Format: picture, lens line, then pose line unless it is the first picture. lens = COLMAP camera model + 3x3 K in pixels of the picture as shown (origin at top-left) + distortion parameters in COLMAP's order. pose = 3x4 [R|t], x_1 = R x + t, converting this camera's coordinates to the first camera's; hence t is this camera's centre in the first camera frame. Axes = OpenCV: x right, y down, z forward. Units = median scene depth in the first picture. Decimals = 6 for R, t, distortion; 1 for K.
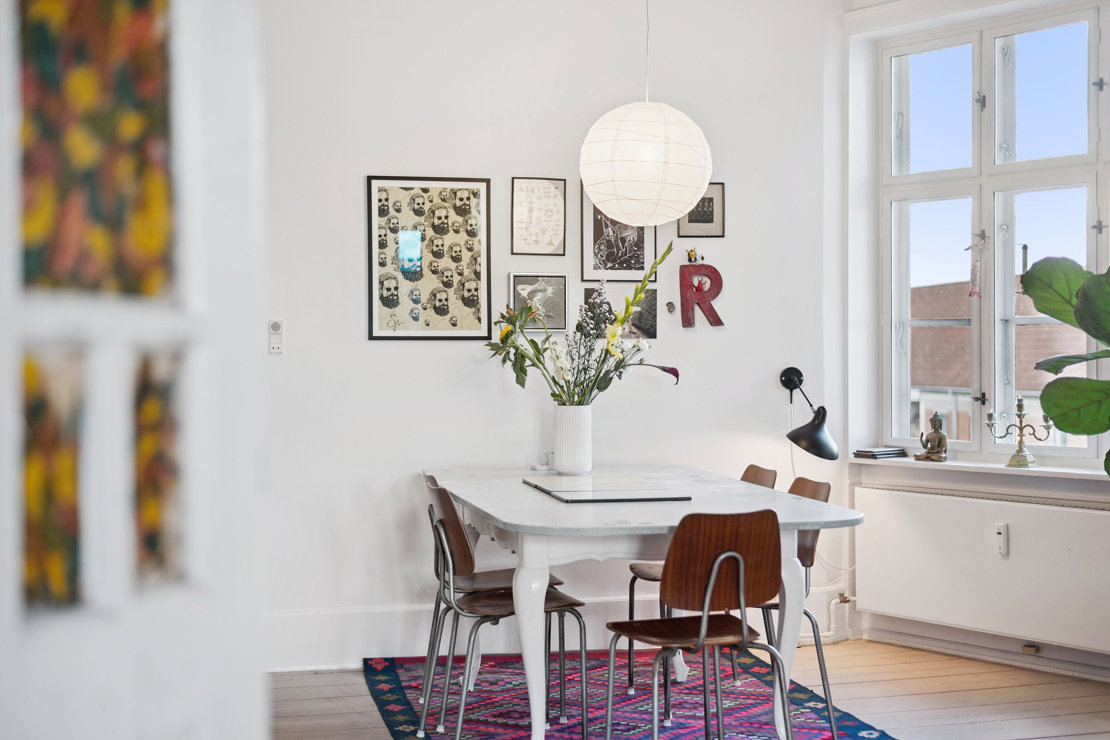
lens RADIAL K [[1573.9, 0, 560.7], [0, 1573.9, 365.2], [0, 0, 1]] dist [0.078030, 0.000000]
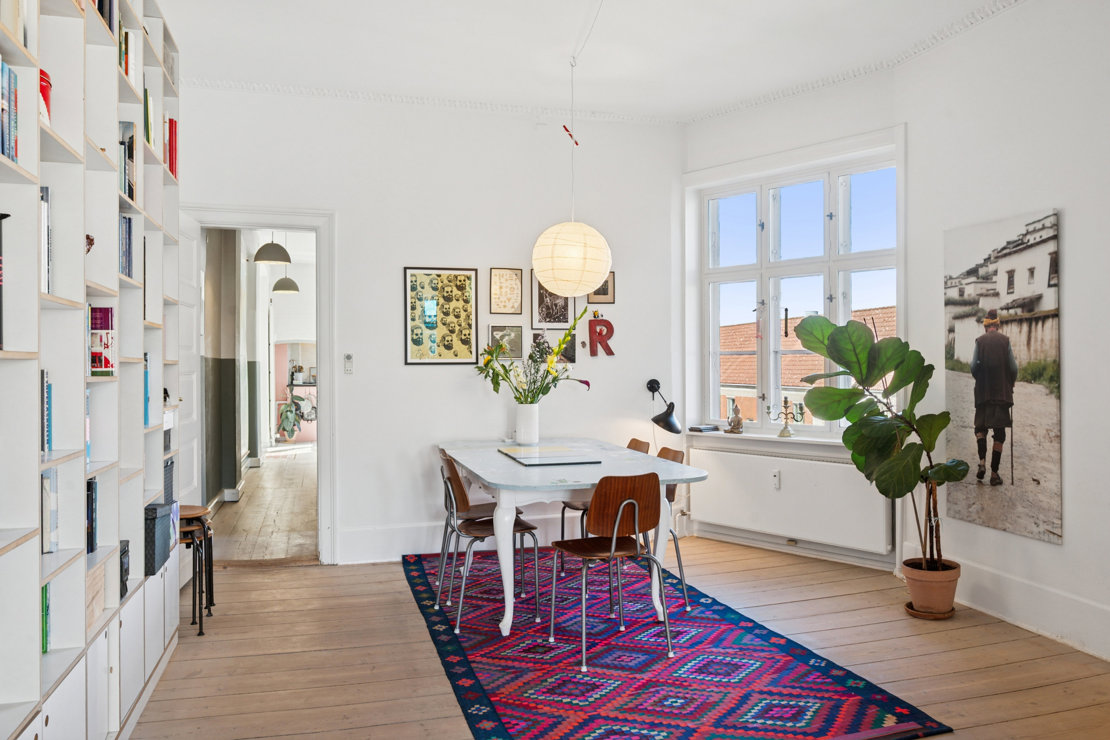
lens RADIAL K [[827.9, 0, 547.2], [0, 827.9, 361.6], [0, 0, 1]] dist [-0.007310, -0.002842]
pose [[0.999031, -0.002890, 0.043915, -0.009221], [0.003380, 0.999933, -0.011082, -0.008945], [-0.043880, 0.011220, 0.998974, 0.113051]]
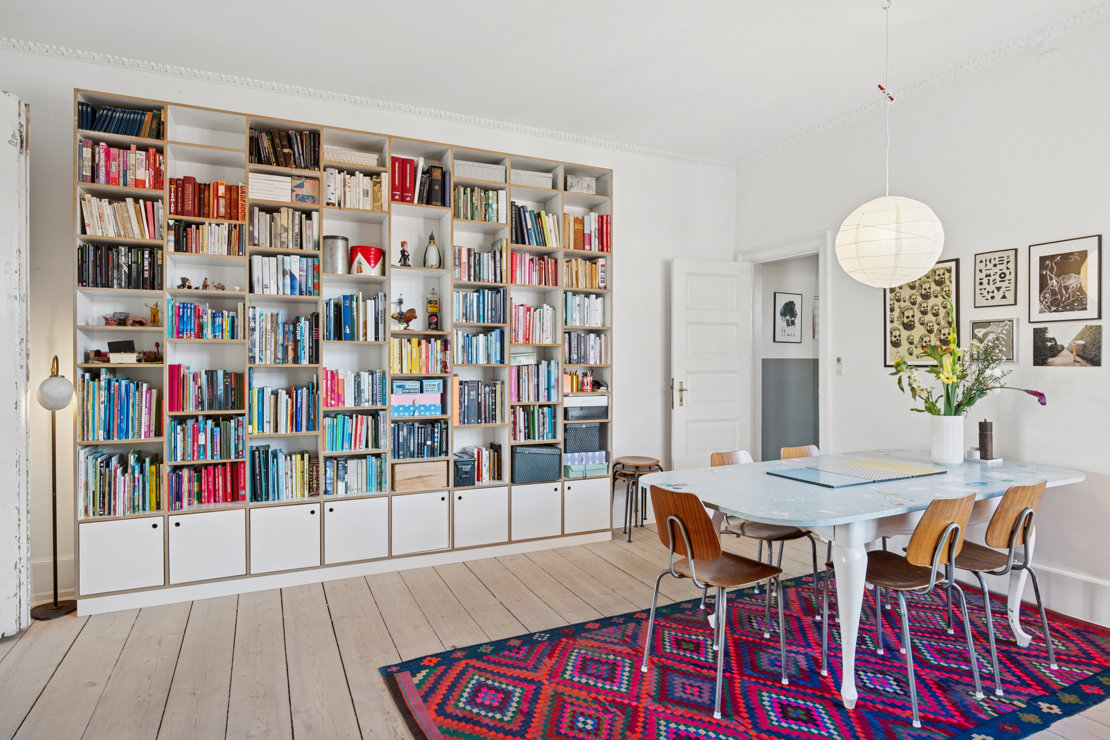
lens RADIAL K [[612.7, 0, 578.2], [0, 612.7, 366.4], [0, 0, 1]] dist [-0.001327, -0.000614]
pose [[0.235573, 0.004002, -0.971848, 0.436983], [-0.004139, 0.999987, 0.003114, -0.017346], [0.971848, 0.003289, 0.235586, 0.525765]]
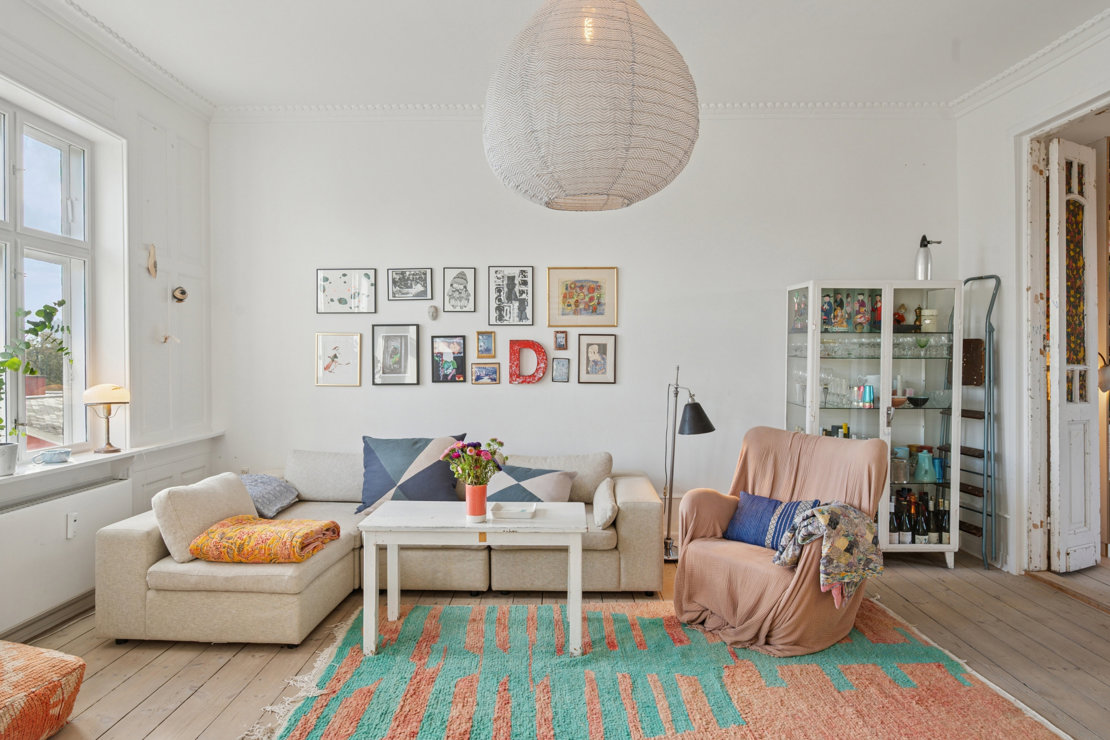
lens RADIAL K [[660.7, 0, 562.6], [0, 660.7, 372.1], [0, 0, 1]] dist [0.001882, -0.001411]
pose [[-0.235768, 0.018851, -0.971626, 0.701261], [-0.000901, 0.999807, 0.019616, -0.012778], [0.971809, 0.005500, -0.235706, -0.141780]]
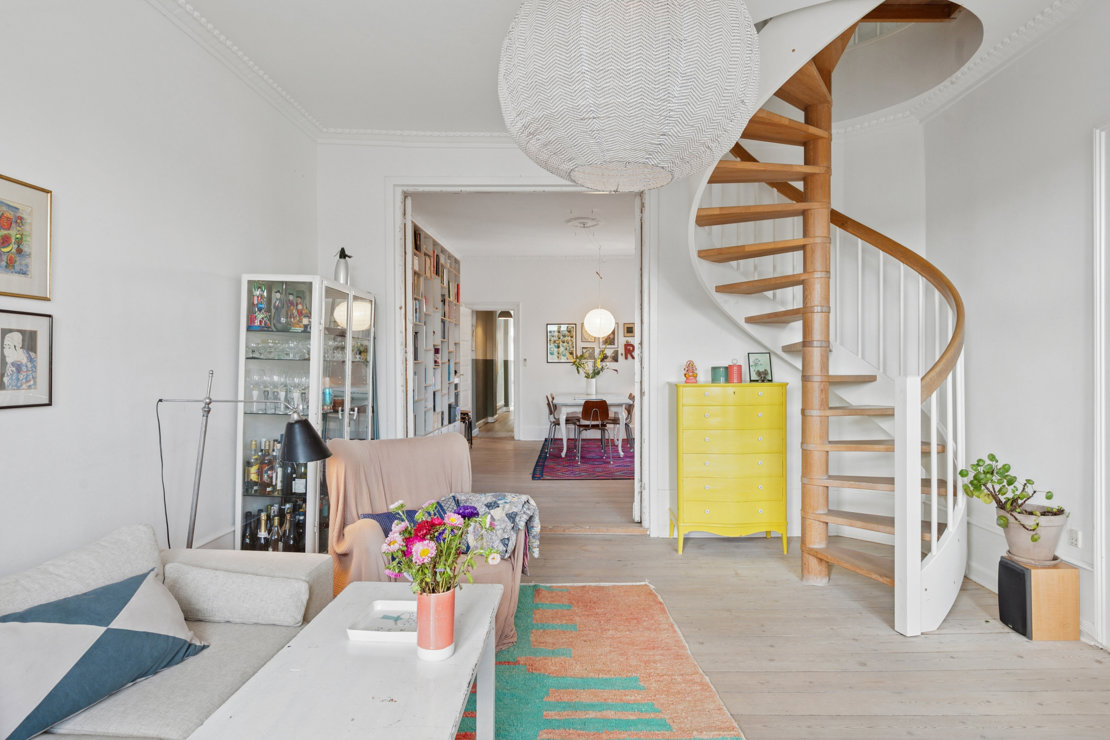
lens RADIAL K [[612.7, 0, 561.9], [0, 612.7, 369.6], [0, 0, 1]] dist [-0.001327, -0.000614]
pose [[0.966775, 0.004571, -0.255587, 0.334612], [-0.002587, 0.999964, 0.008099, -0.010854], [0.255615, -0.007169, 0.966752, -0.571198]]
